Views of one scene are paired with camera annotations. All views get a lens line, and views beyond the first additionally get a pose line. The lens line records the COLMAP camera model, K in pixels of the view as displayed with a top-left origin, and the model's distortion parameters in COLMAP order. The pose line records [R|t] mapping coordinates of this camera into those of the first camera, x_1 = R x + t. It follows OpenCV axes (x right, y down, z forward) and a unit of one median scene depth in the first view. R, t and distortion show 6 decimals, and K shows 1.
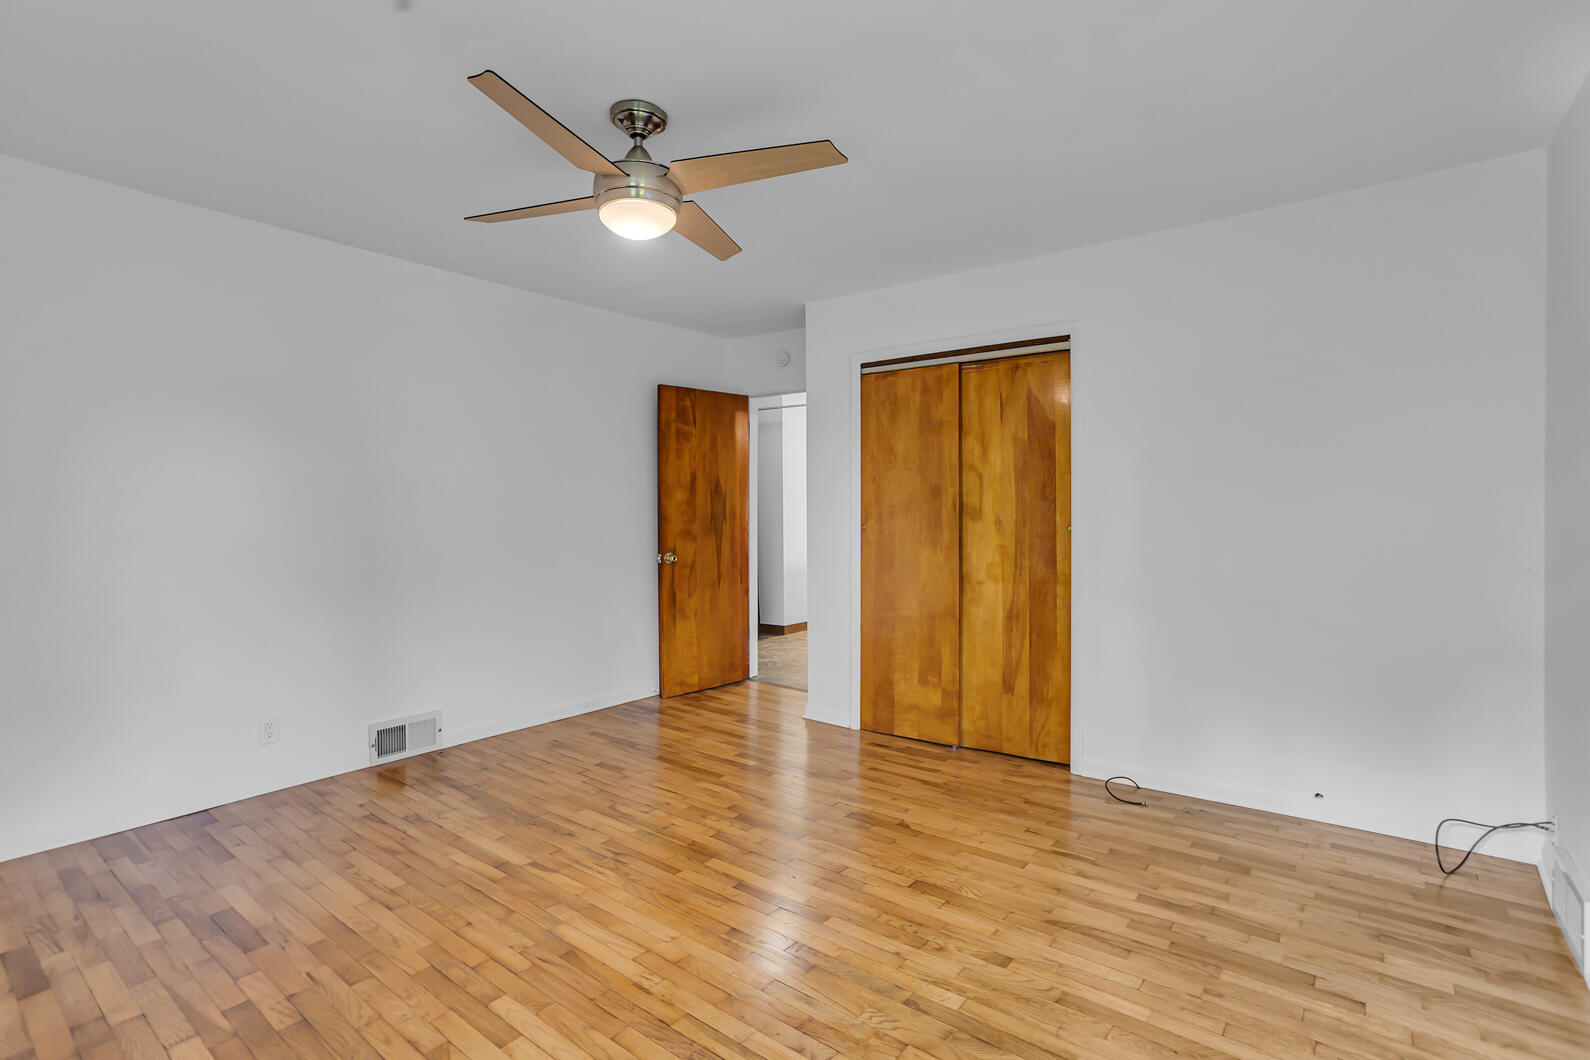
lens RADIAL K [[771.8, 0, 799.2], [0, 771.8, 520.7], [0, 0, 1]] dist [-0.058565, 0.037950]
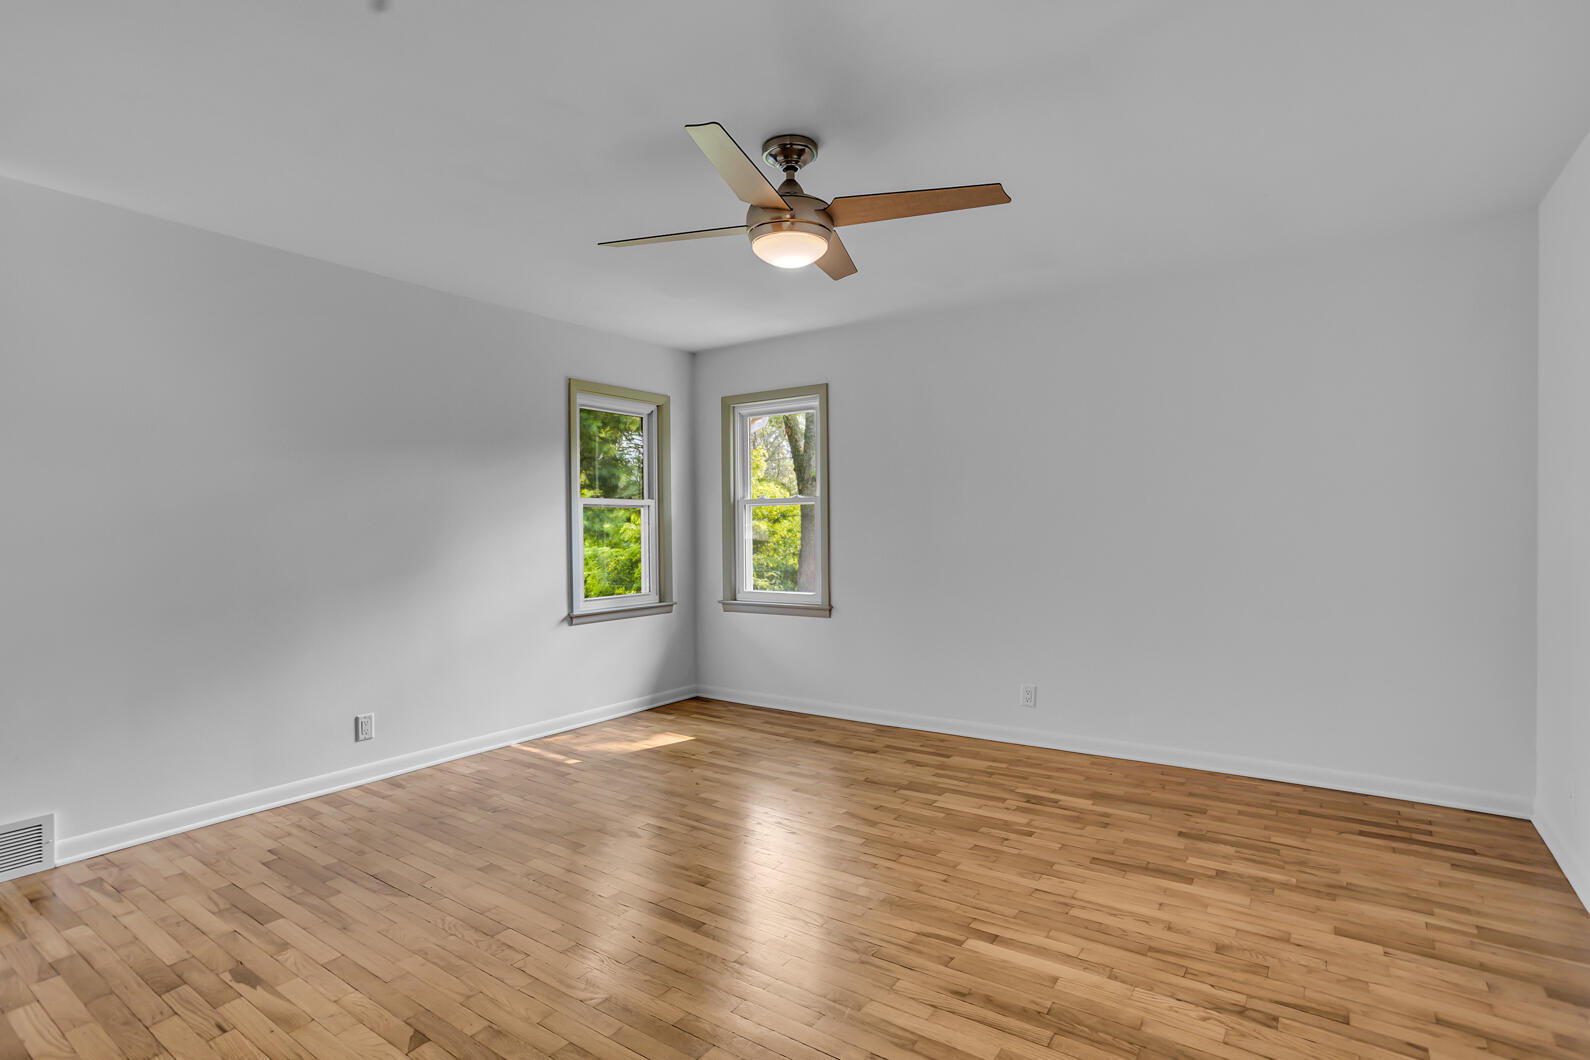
lens RADIAL K [[771.8, 0, 799.2], [0, 771.8, 520.7], [0, 0, 1]] dist [-0.058565, 0.037950]
pose [[-0.998299, 0.010182, -0.057402, -0.118974], [0.009827, 0.999931, 0.006453, -0.000502], [0.057464, 0.005877, -0.998330, 1.499796]]
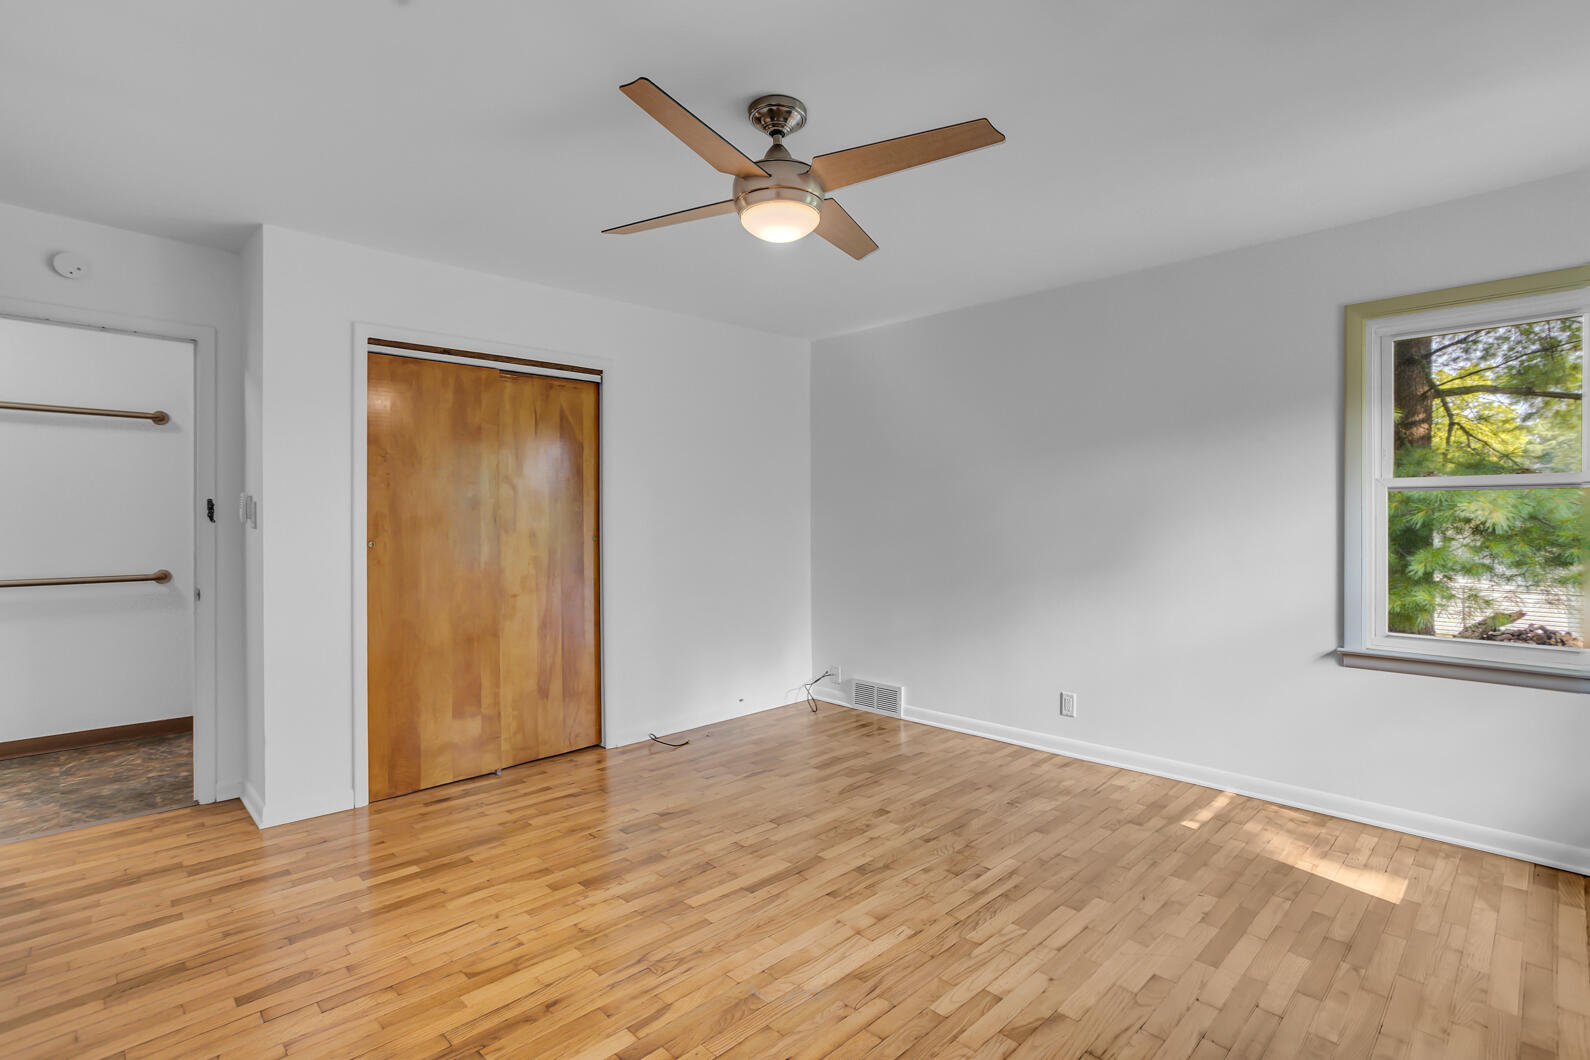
lens RADIAL K [[771.8, 0, 799.2], [0, 771.8, 520.7], [0, 0, 1]] dist [-0.058565, 0.037950]
pose [[0.122618, -0.000881, 0.992454, -0.857665], [0.017034, 0.999854, -0.001217, -0.010650], [-0.992308, 0.017055, 0.122615, 0.634183]]
